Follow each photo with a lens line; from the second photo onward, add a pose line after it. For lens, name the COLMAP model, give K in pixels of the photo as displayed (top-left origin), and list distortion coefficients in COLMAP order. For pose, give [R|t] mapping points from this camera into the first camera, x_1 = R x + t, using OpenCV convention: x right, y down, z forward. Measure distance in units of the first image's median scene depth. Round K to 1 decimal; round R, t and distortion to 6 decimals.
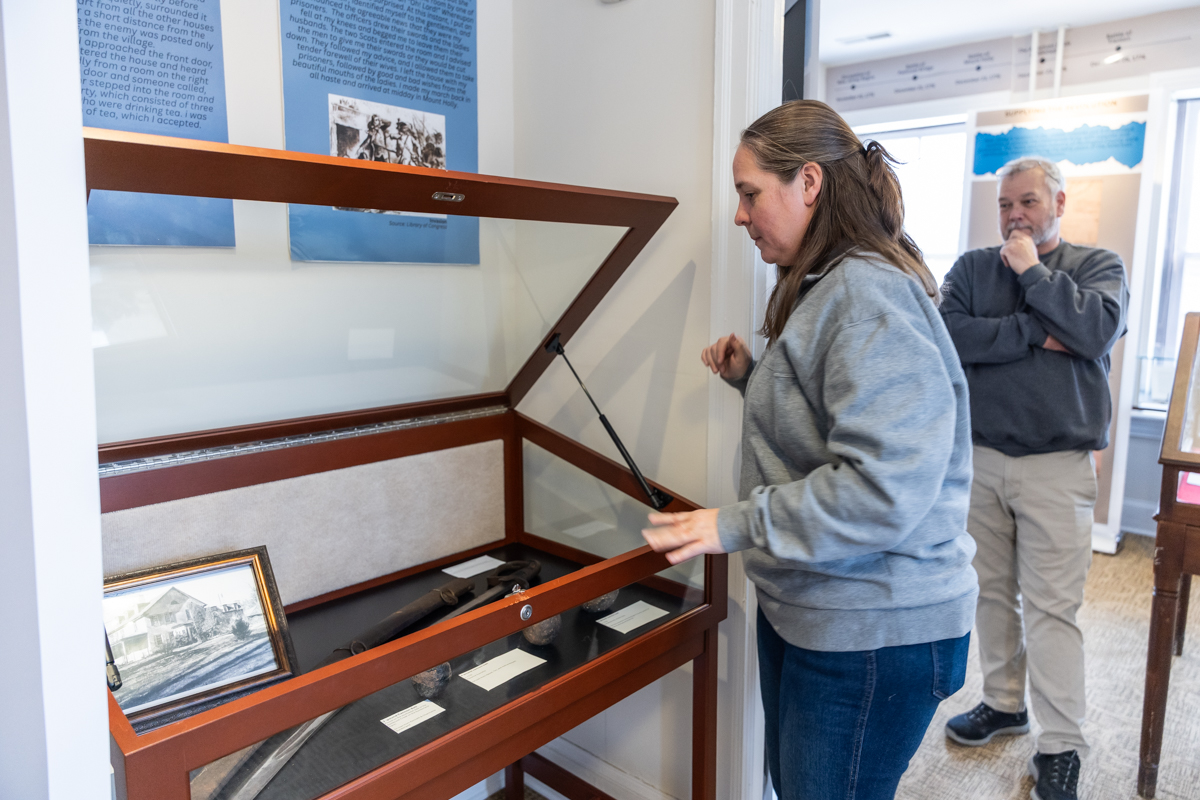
lens RADIAL K [[836.7, 0, 600.0], [0, 836.7, 400.0], [0, 0, 1]] dist [-0.005852, -0.002272]
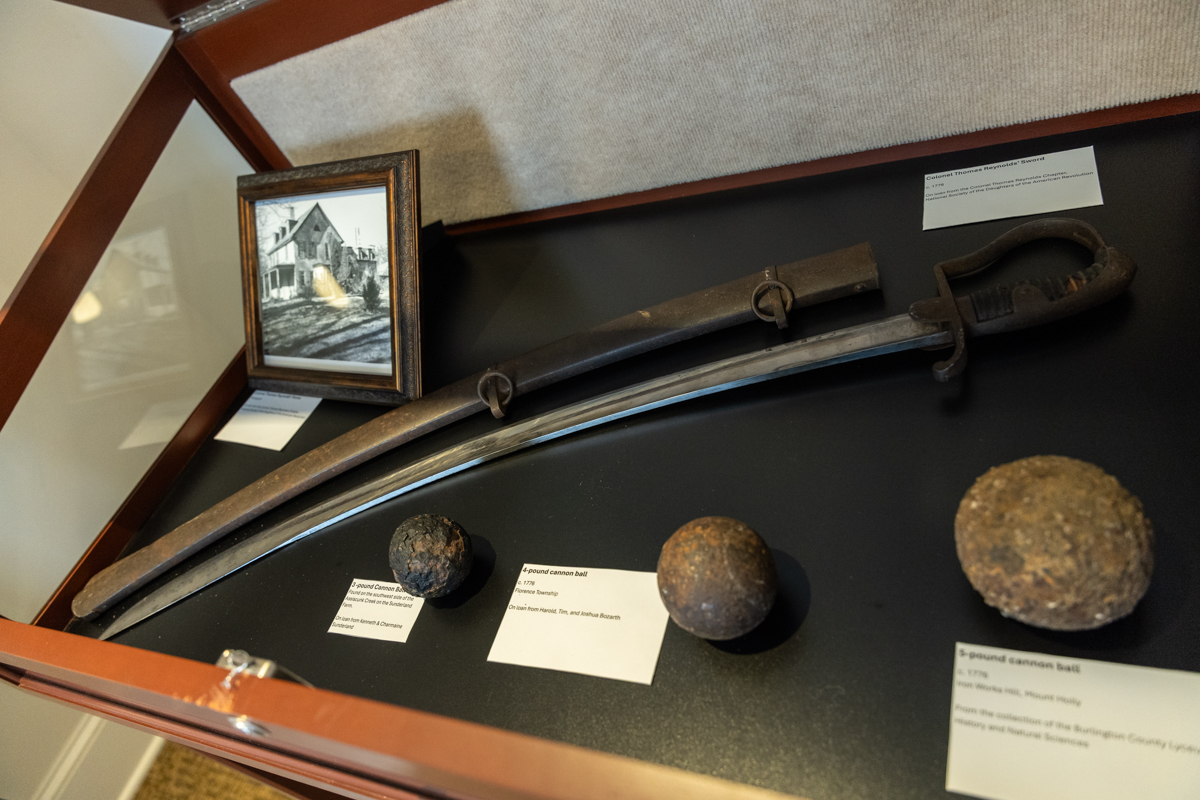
lens RADIAL K [[836.7, 0, 600.0], [0, 836.7, 400.0], [0, 0, 1]] dist [-0.005852, -0.002272]
pose [[0.356841, 0.552956, -0.752930, 0.169119], [0.280897, 0.705179, 0.651014, -0.040195], [0.890933, -0.443804, 0.096313, 1.070053]]
